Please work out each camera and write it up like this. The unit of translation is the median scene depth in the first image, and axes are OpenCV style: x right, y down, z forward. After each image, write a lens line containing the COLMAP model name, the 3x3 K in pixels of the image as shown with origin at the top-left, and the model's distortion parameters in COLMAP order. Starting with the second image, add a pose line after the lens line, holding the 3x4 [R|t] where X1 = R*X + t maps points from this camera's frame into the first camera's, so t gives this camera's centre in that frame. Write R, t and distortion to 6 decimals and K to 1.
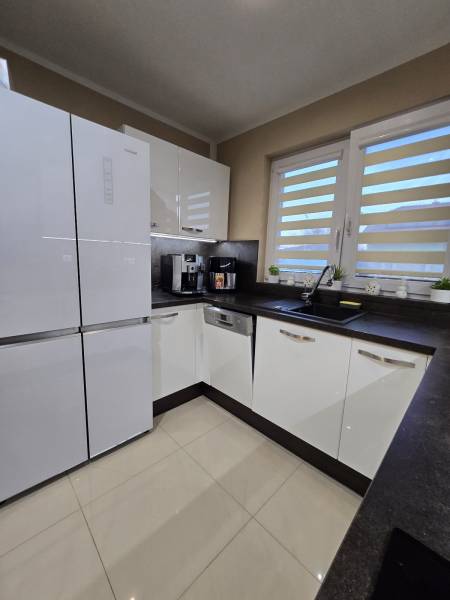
lens RADIAL K [[248.9, 0, 225.0], [0, 248.9, 300.0], [0, 0, 1]] dist [-0.003902, -0.000578]
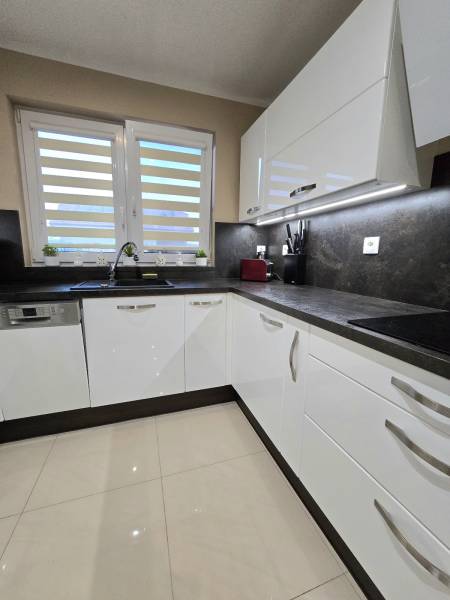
lens RADIAL K [[243.3, 0, 225.0], [0, 243.3, 300.0], [0, 0, 1]] dist [-0.002198, 0.000068]
pose [[0.433143, -0.191723, 0.880698, -0.370296], [0.151668, 0.978685, 0.138462, 0.022869], [-0.888473, 0.073600, 0.452990, 0.157792]]
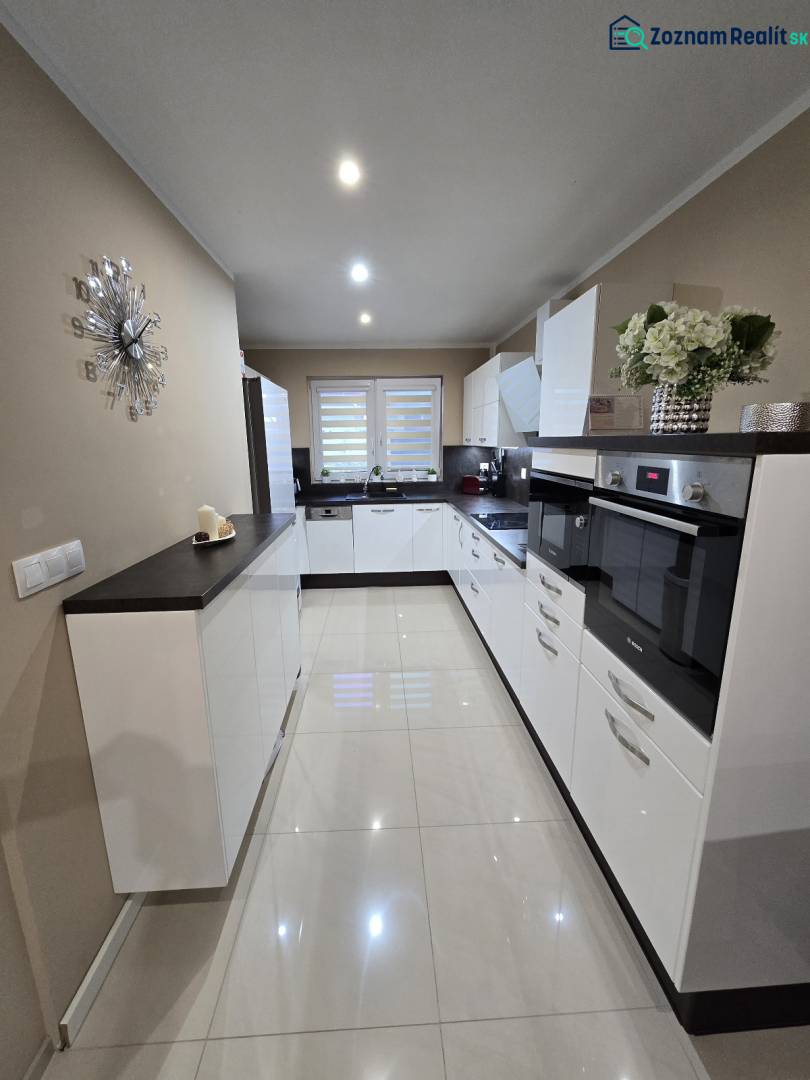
lens RADIAL K [[438.0, 0, 405.0], [0, 438.0, 540.0], [0, 0, 1]] dist [-0.002198, 0.000068]
pose [[0.657974, -0.210701, 0.722963, -1.450214], [0.162282, 0.977174, 0.137095, -0.036599], [-0.735347, 0.027119, 0.677148, -0.895036]]
